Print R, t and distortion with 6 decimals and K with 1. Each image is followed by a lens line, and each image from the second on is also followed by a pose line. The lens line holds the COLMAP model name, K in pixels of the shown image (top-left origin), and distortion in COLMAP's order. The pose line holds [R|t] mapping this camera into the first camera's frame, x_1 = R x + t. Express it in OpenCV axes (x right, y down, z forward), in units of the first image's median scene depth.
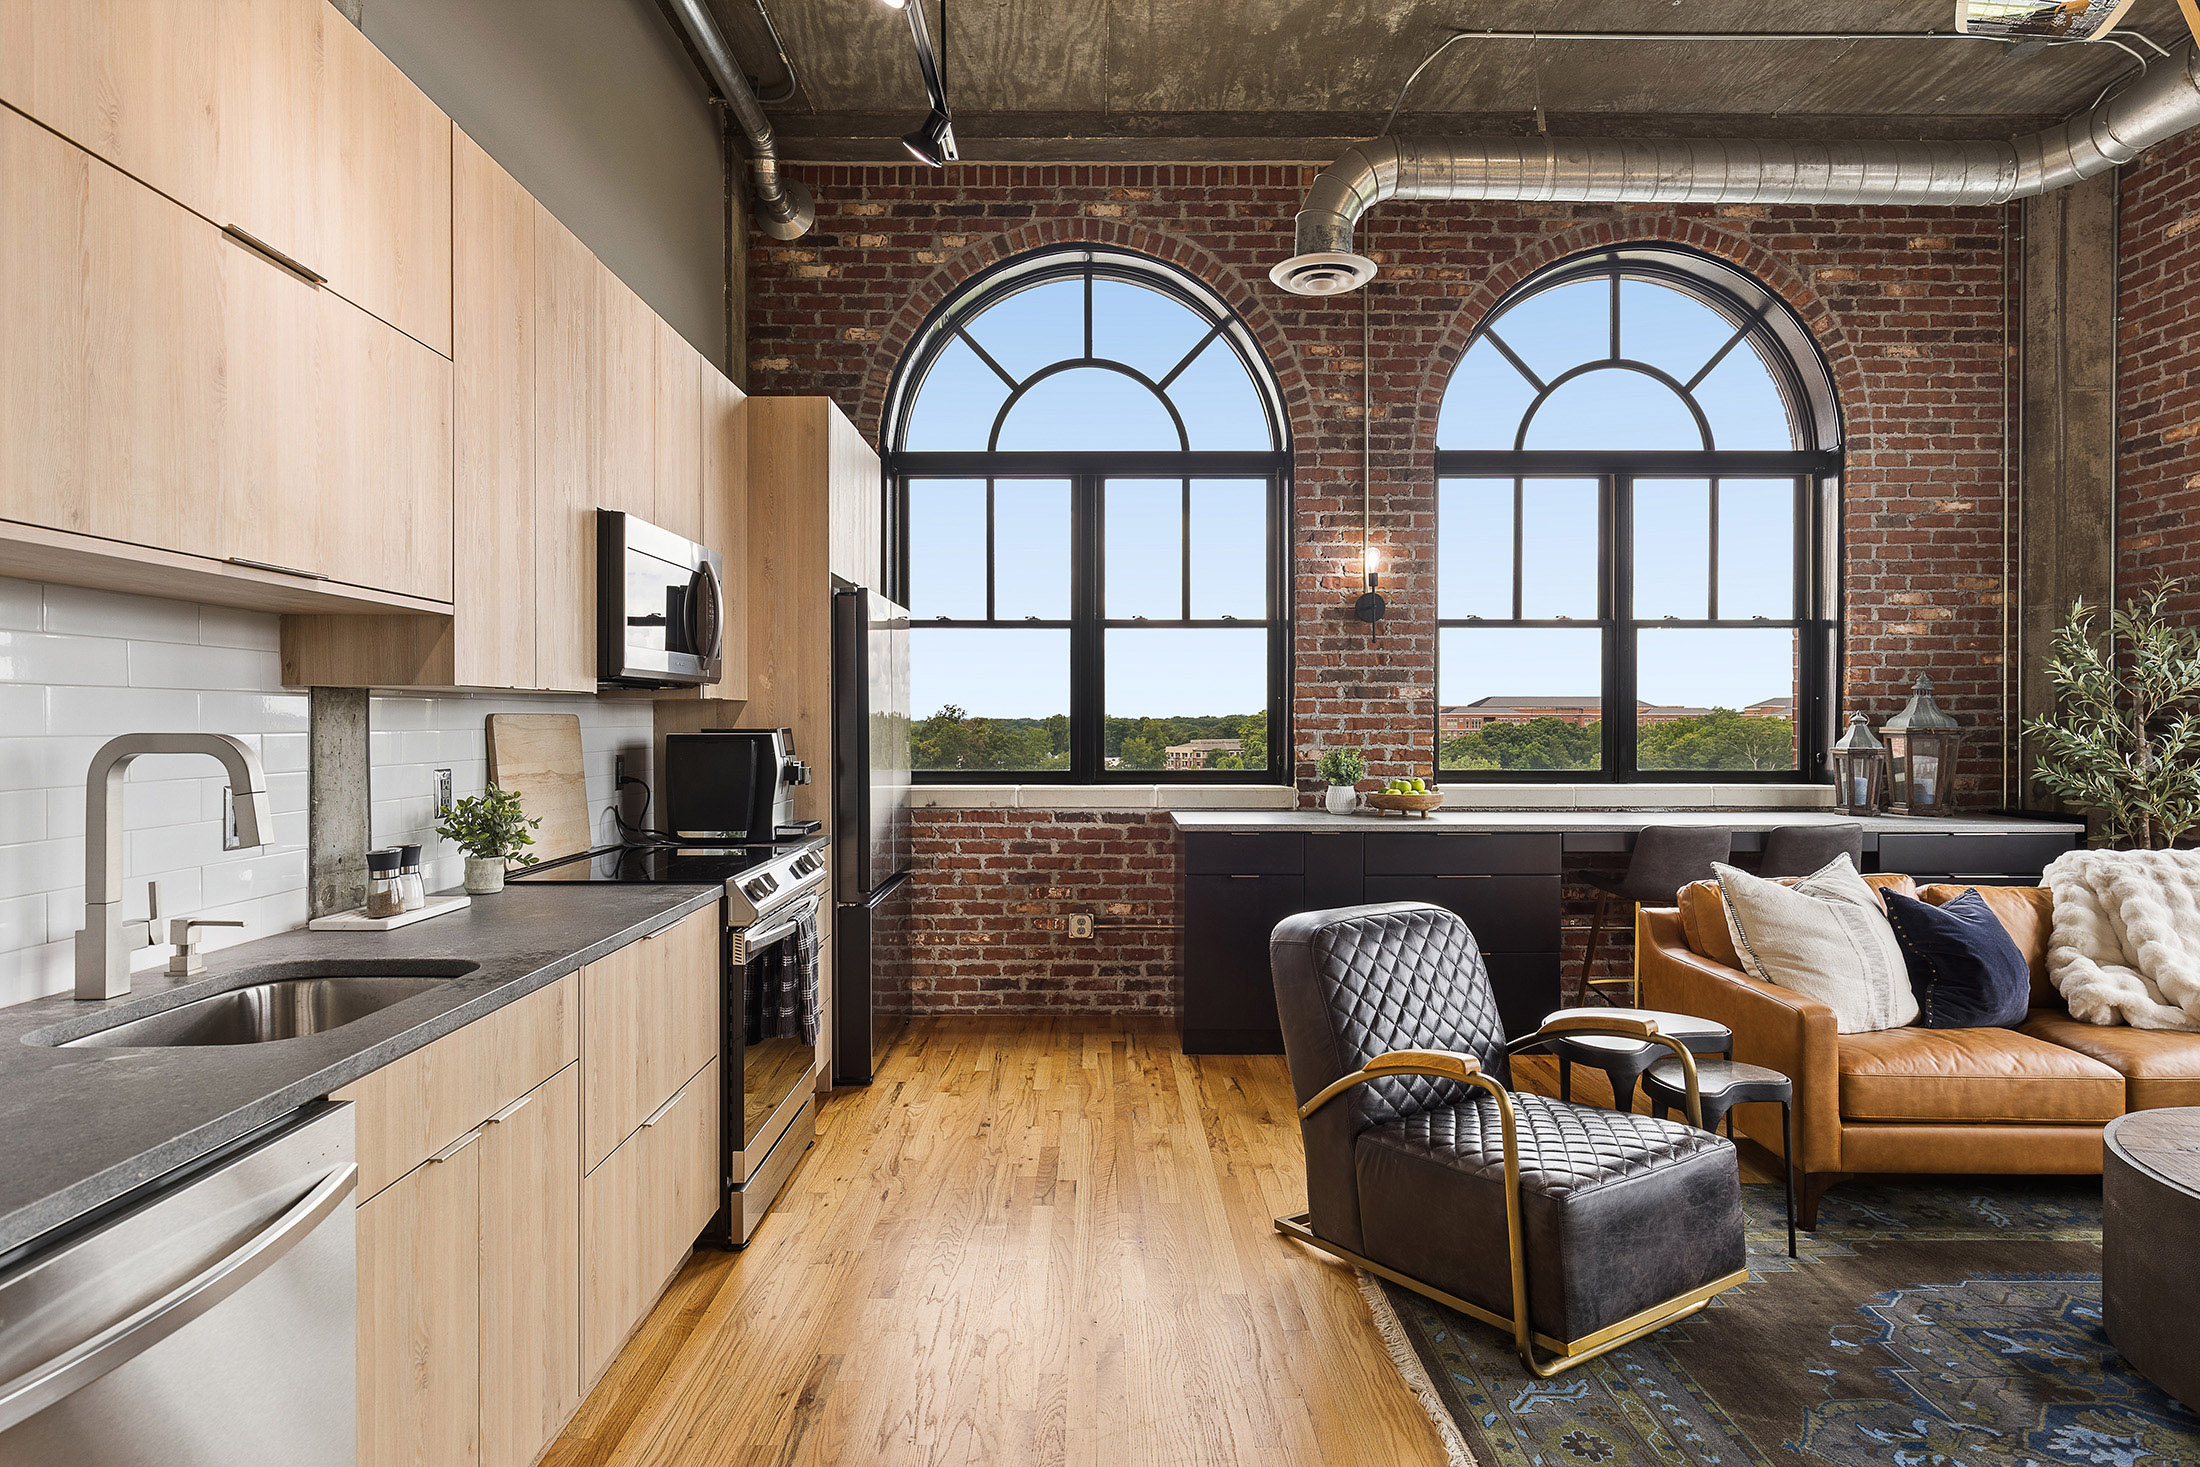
lens RADIAL K [[1167.7, 0, 1102.4], [0, 1167.7, 724.5], [0, 0, 1]] dist [0.004935, -0.001808]
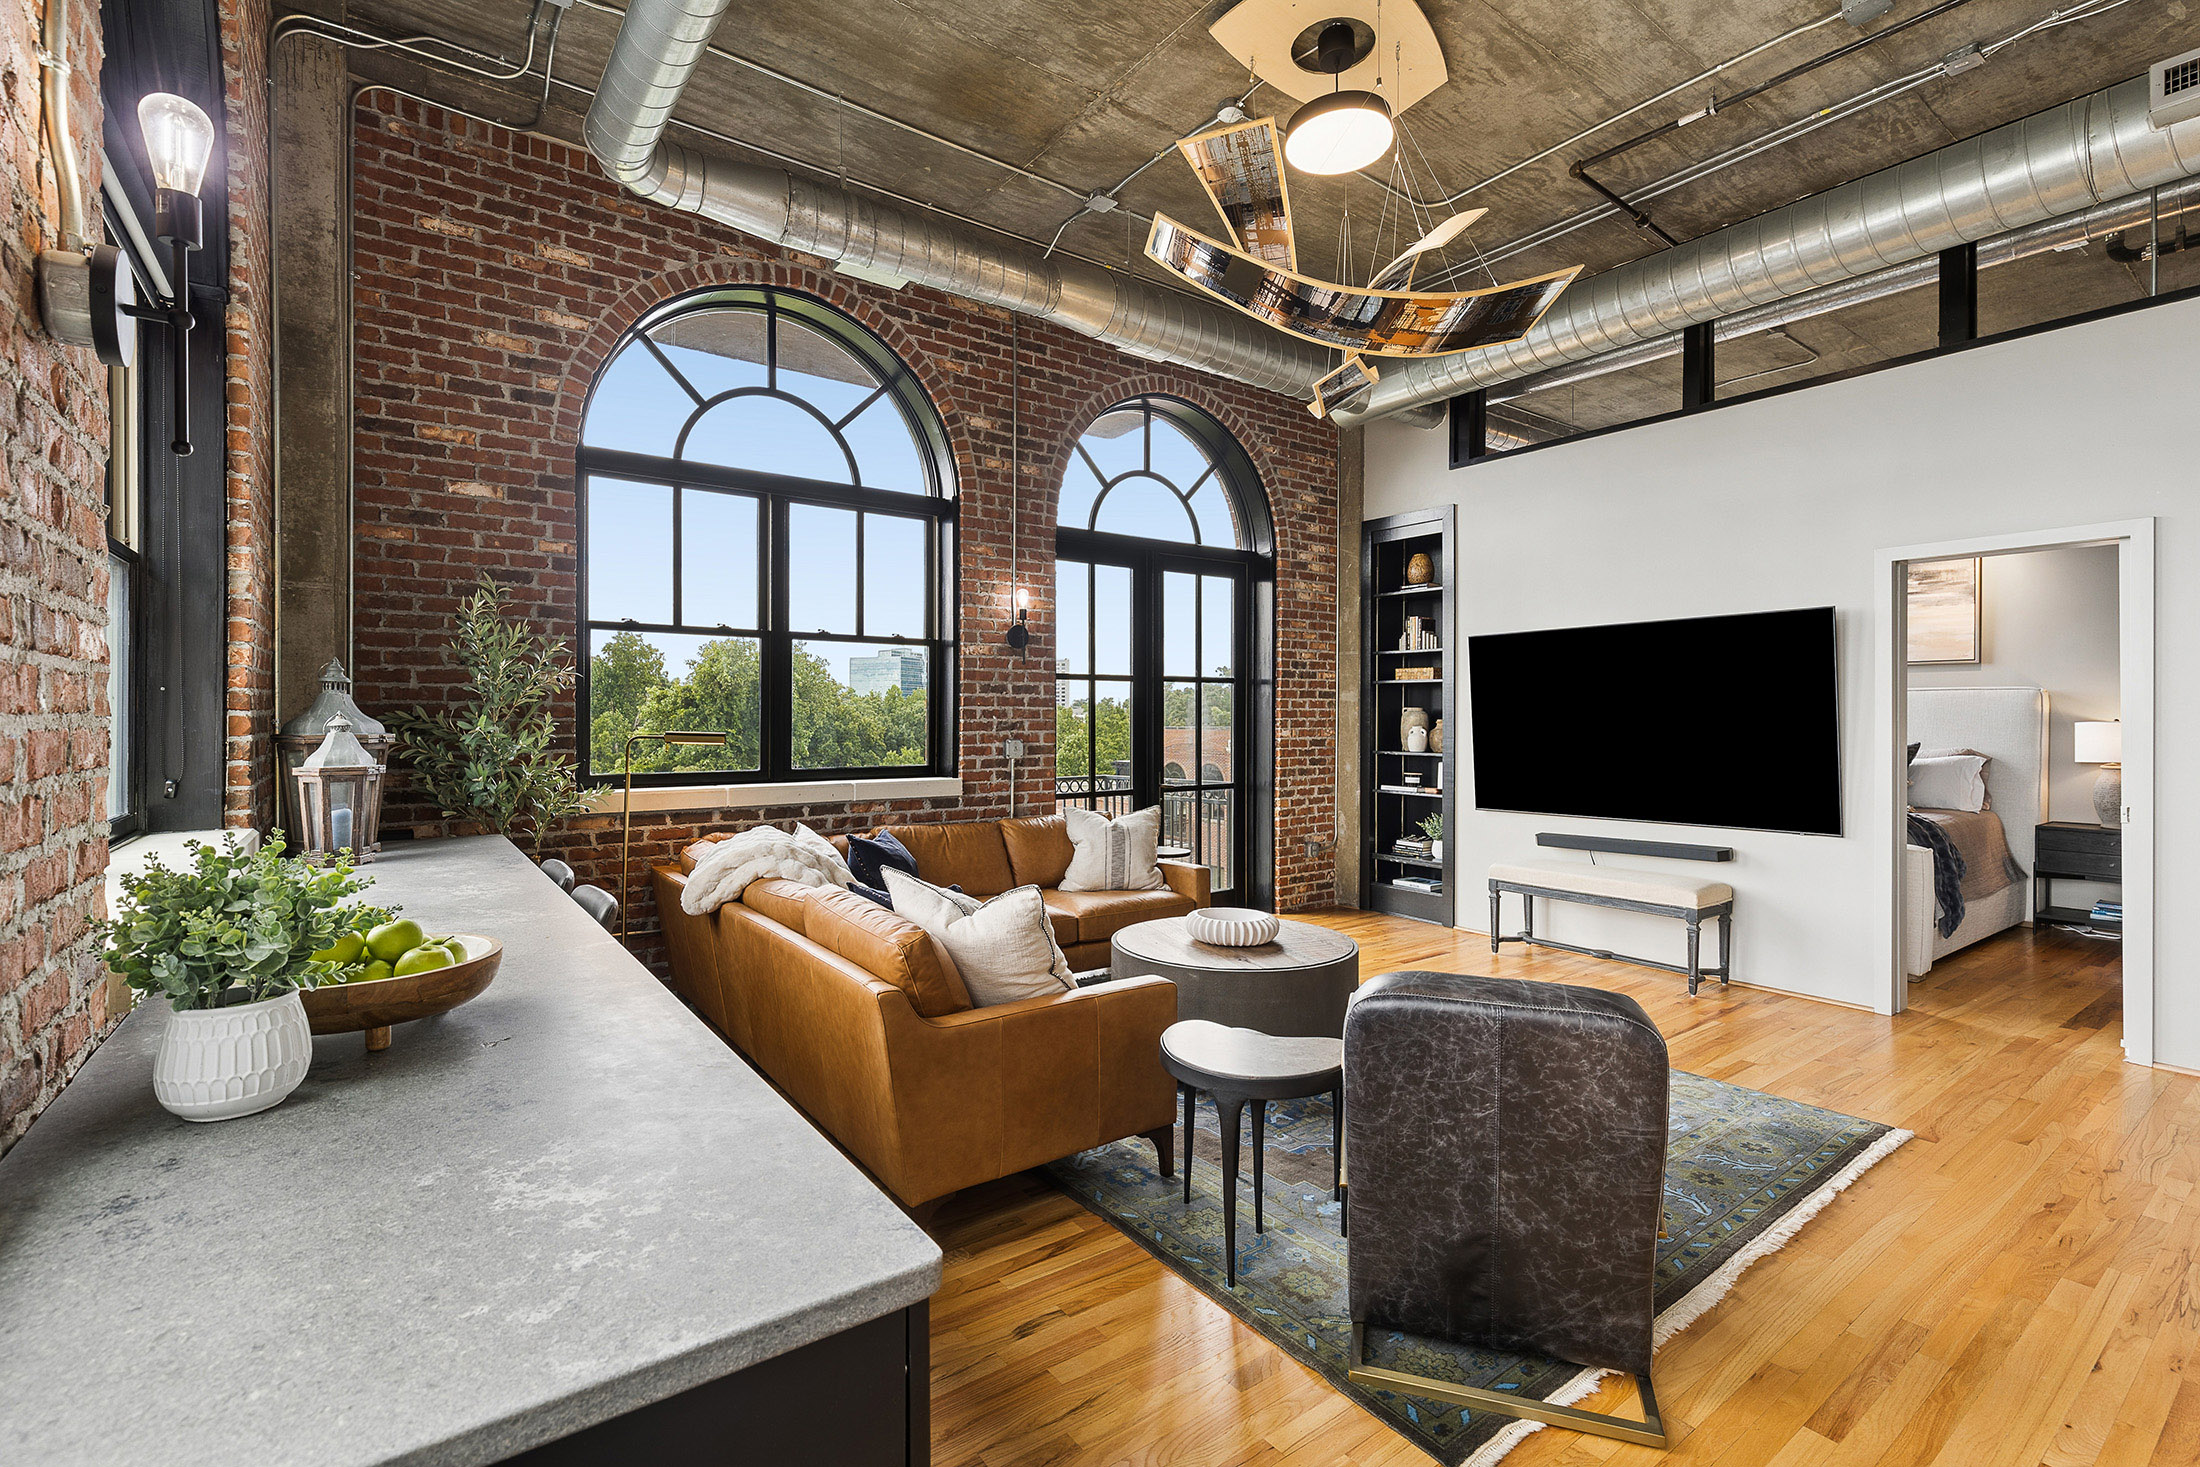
lens RADIAL K [[986.3, 0, 1099.2], [0, 986.3, 716.7], [0, 0, 1]] dist [0.008986, -0.003286]
pose [[-0.588919, -0.002280, 0.808189, -0.078703], [0.001773, 0.999990, 0.004113, -0.010084], [-0.808190, 0.003855, -0.588909, 0.948913]]
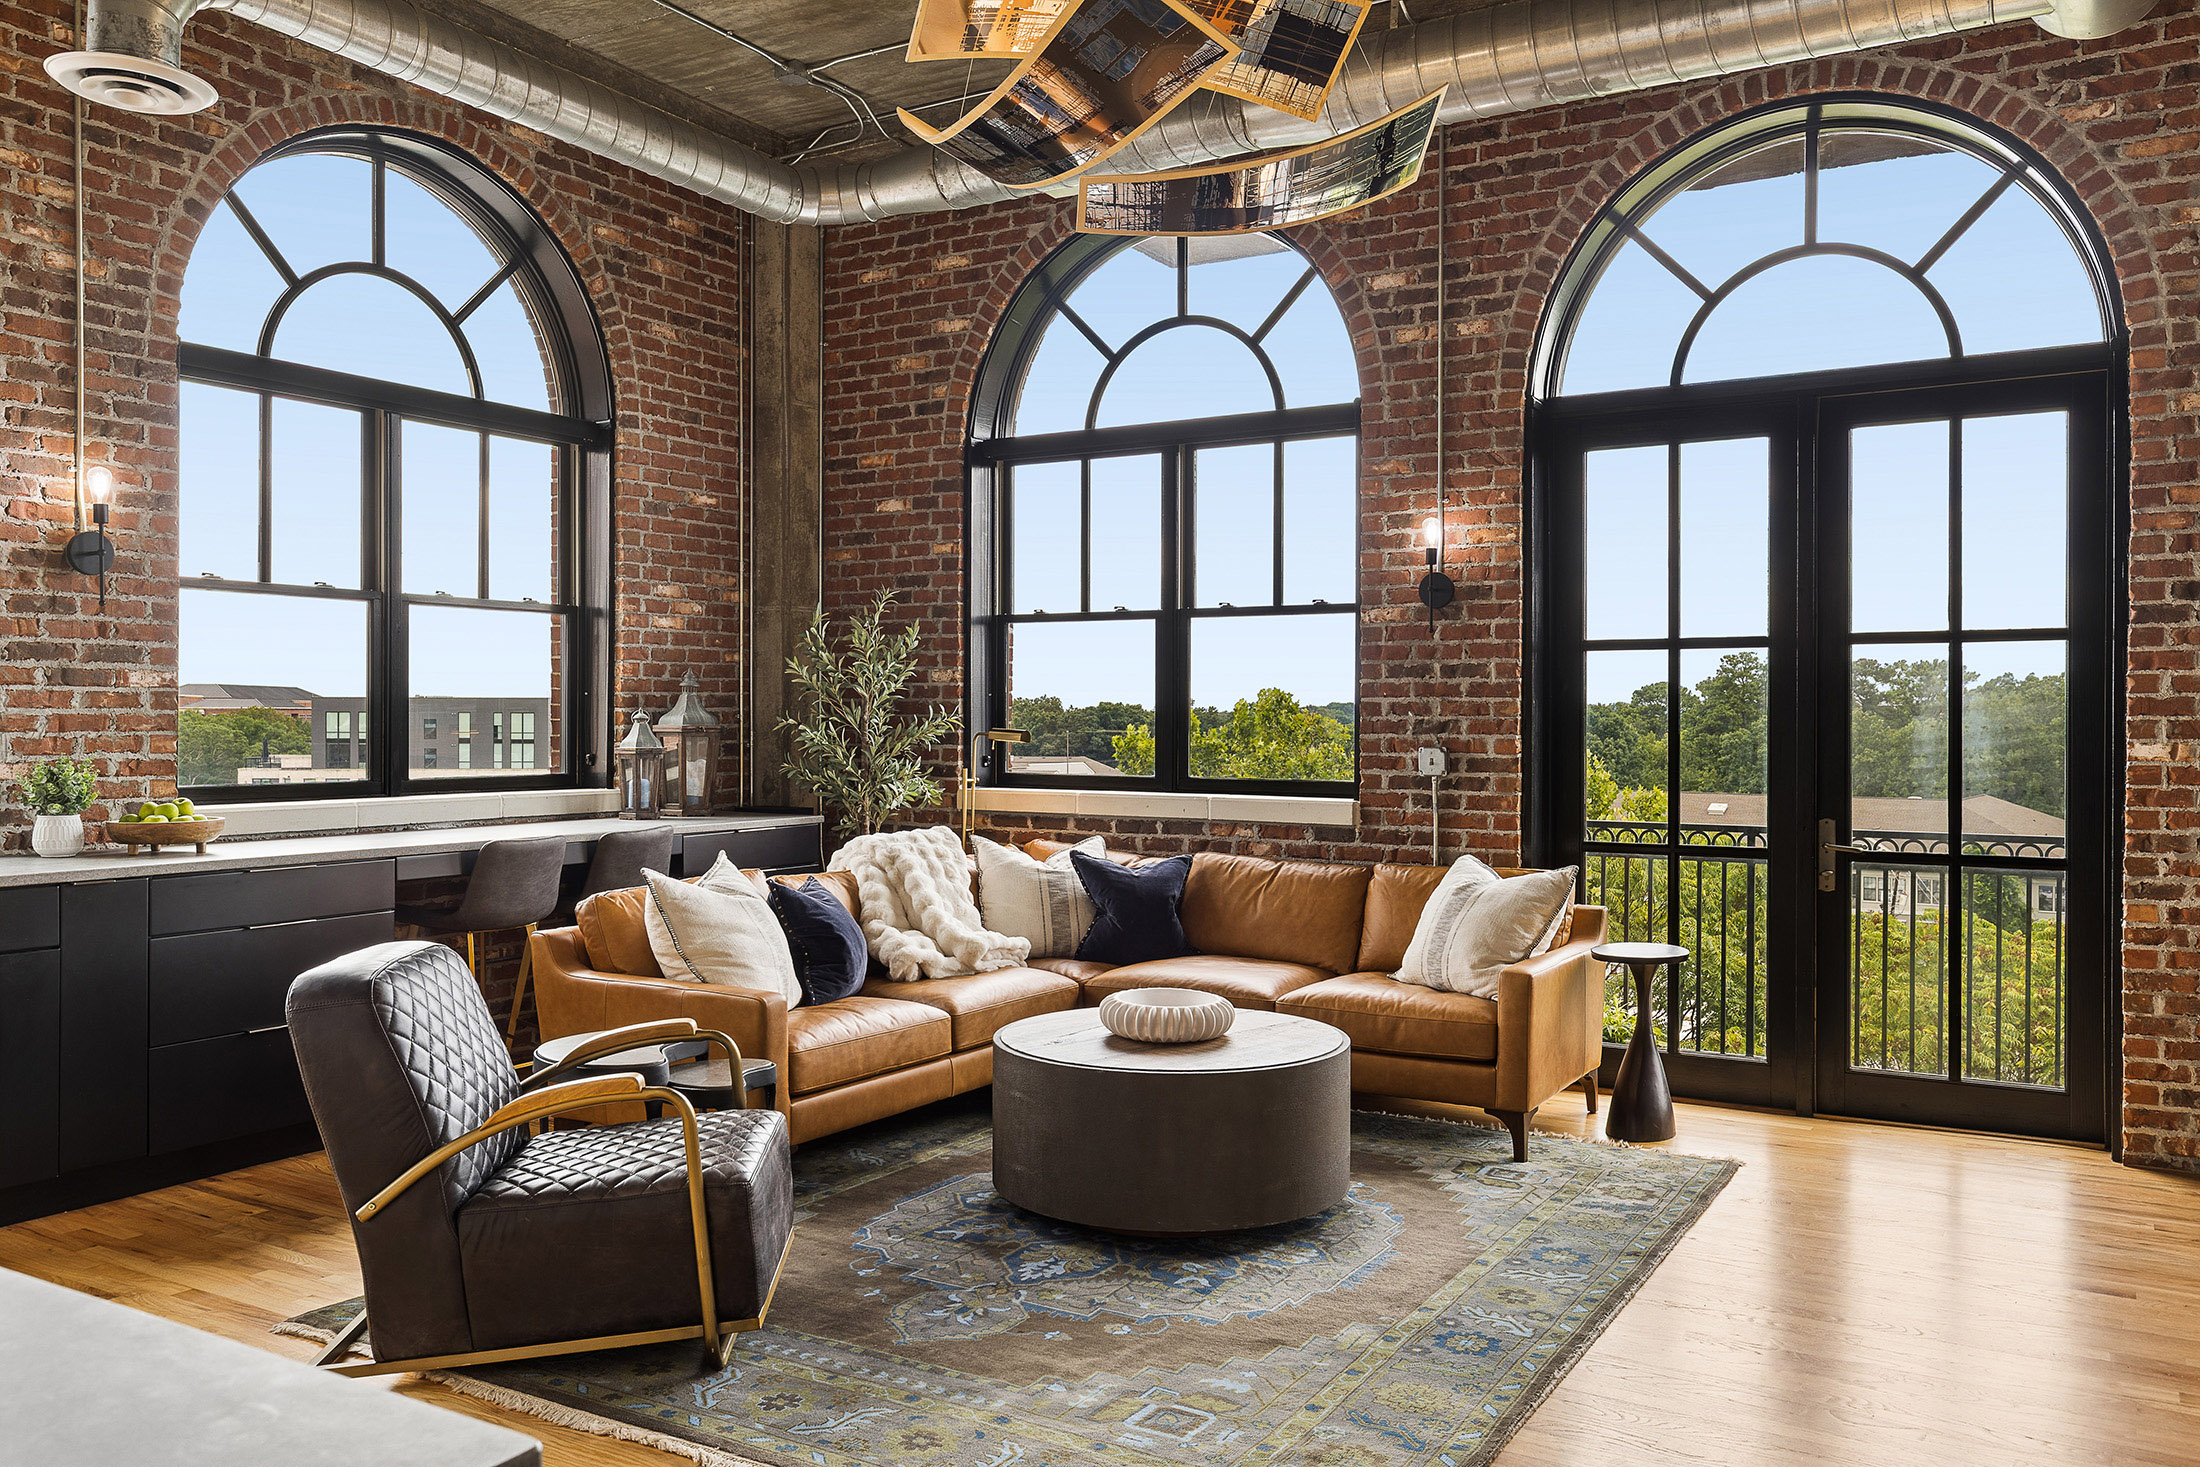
lens RADIAL K [[1682.3, 0, 1102.0], [0, 1682.3, 719.9], [0, 0, 1]] dist [0.001121, 0.002216]
pose [[0.521680, -0.000704, 0.853141, -0.302319], [0.001899, 0.999998, -0.000336, -0.000983], [-0.853139, 0.001795, 0.521681, -0.019884]]
